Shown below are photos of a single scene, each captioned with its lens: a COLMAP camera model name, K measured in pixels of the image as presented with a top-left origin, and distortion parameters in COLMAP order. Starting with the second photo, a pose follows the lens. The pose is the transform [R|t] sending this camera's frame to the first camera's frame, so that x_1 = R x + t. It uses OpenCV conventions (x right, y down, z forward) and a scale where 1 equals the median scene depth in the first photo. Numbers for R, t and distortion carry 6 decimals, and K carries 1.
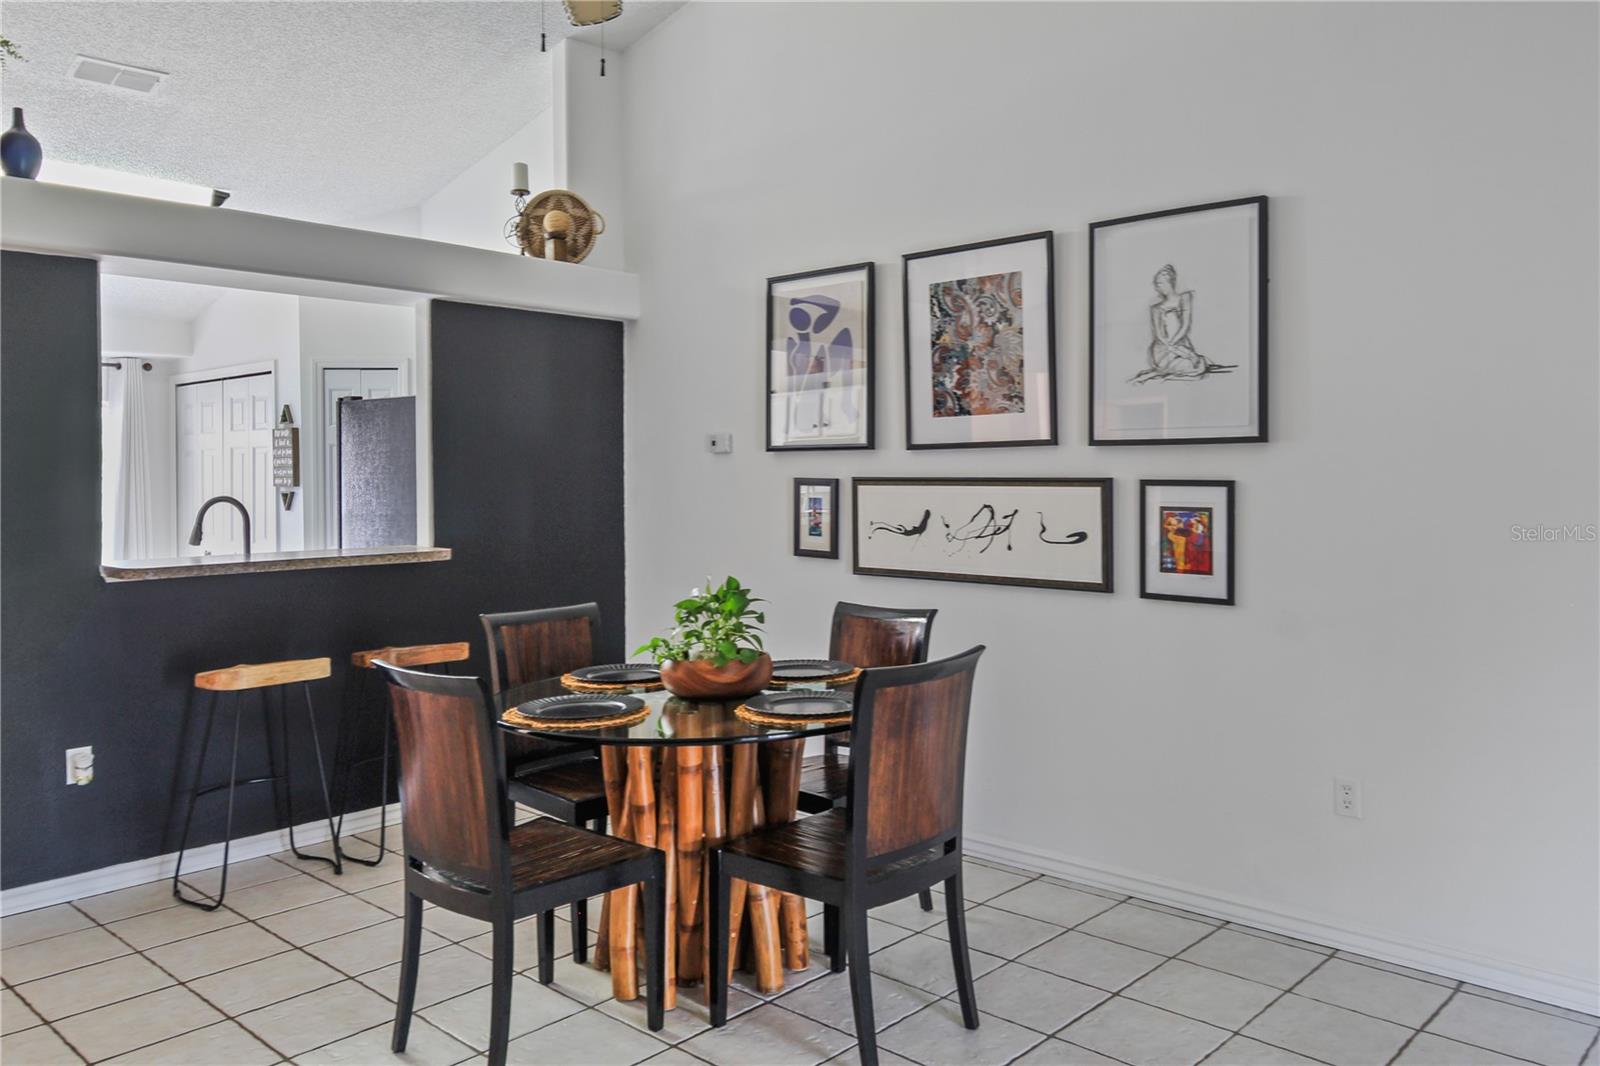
lens RADIAL K [[1189.6, 0, 808.4], [0, 1189.6, 483.9], [0, 0, 1]] dist [0.025357, -0.015665]
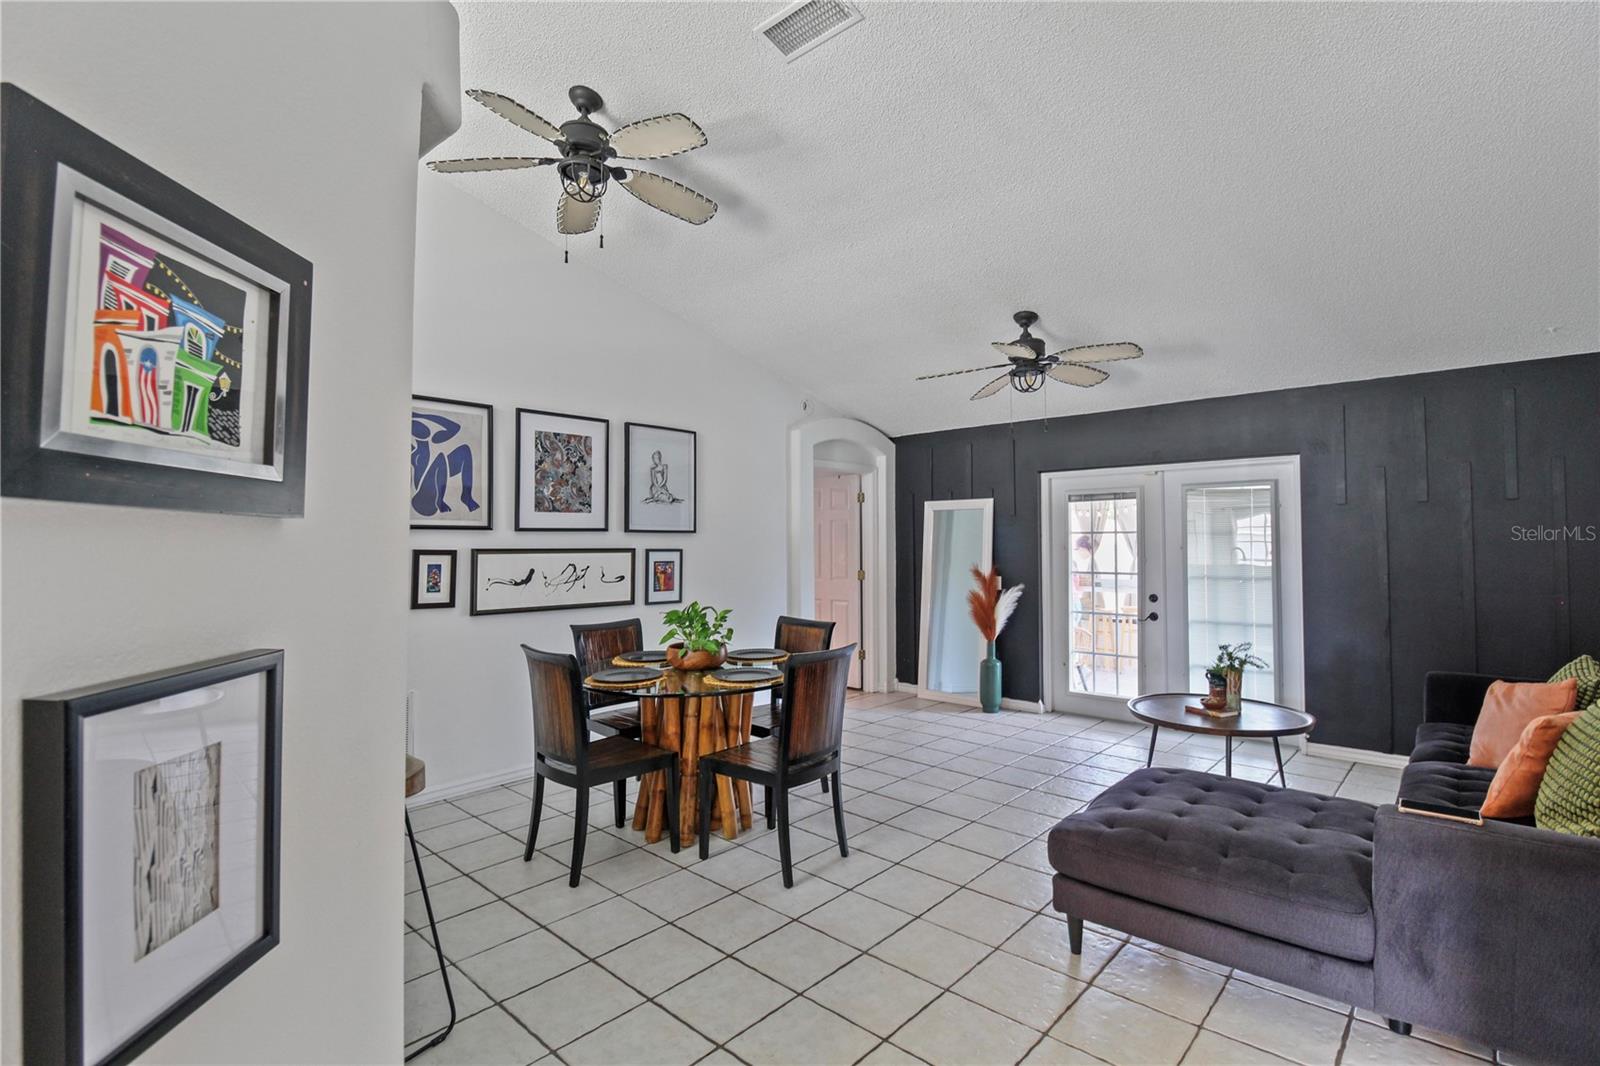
lens RADIAL K [[764.5, 0, 801.6], [0, 764.5, 531.4], [0, 0, 1]] dist [-0.007551, -0.005242]
pose [[-0.003587, 0.019233, 0.999809, -0.986430], [0.010021, 0.999766, -0.019196, -0.005386], [-0.999943, 0.009951, -0.003779, 0.667087]]
